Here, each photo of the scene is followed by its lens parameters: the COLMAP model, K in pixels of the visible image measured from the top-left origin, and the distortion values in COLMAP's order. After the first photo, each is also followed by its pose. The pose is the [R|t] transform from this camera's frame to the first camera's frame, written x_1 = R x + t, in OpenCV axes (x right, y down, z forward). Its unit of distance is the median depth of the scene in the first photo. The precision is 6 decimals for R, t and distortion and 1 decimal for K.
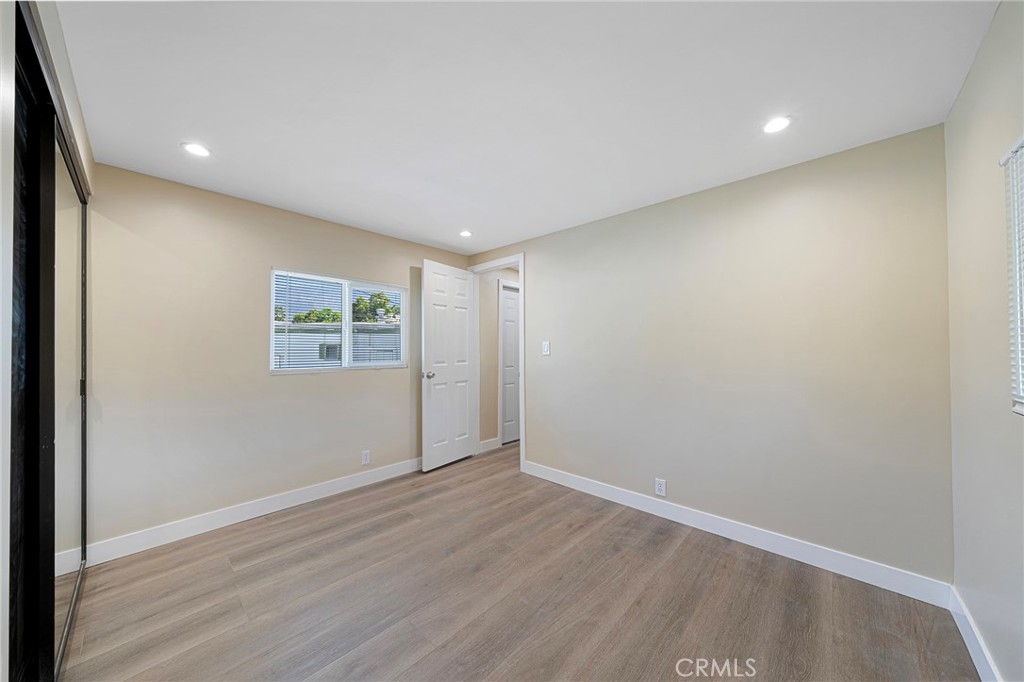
lens RADIAL K [[357.2, 0, 511.4], [0, 357.2, 345.0], [0, 0, 1]] dist [0.000667, -0.000436]
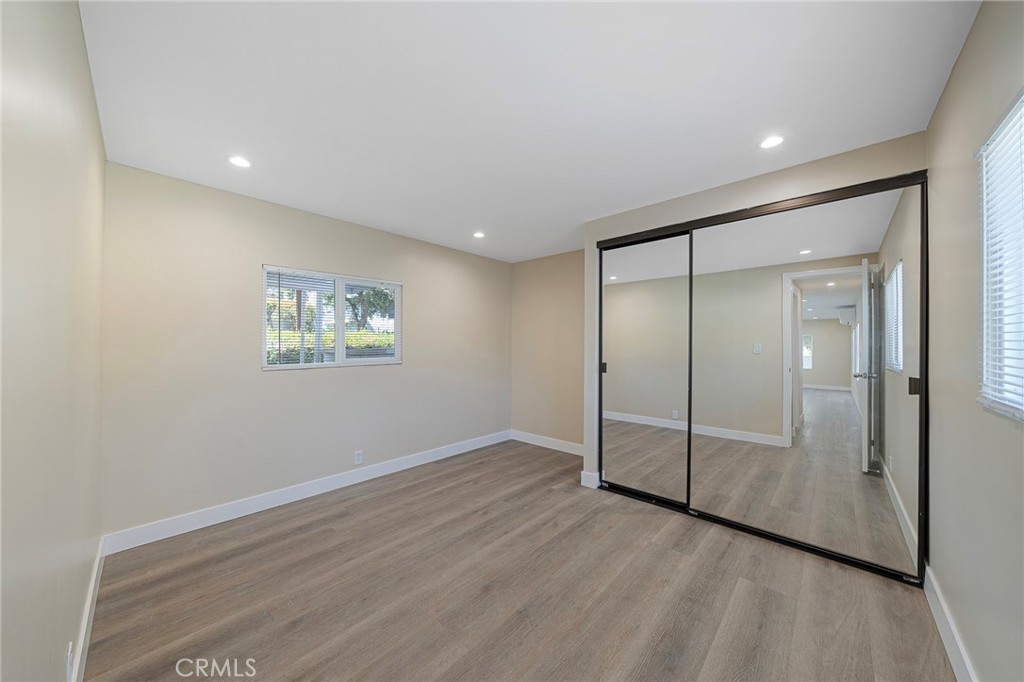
lens RADIAL K [[357.2, 0, 511.8], [0, 357.2, 343.0], [0, 0, 1]] dist [0.000667, -0.000436]
pose [[-0.999996, 0.000981, -0.002634, -0.171849], [0.001002, 0.999968, -0.007958, 0.013394], [0.002626, -0.007961, -0.999965, 2.079867]]
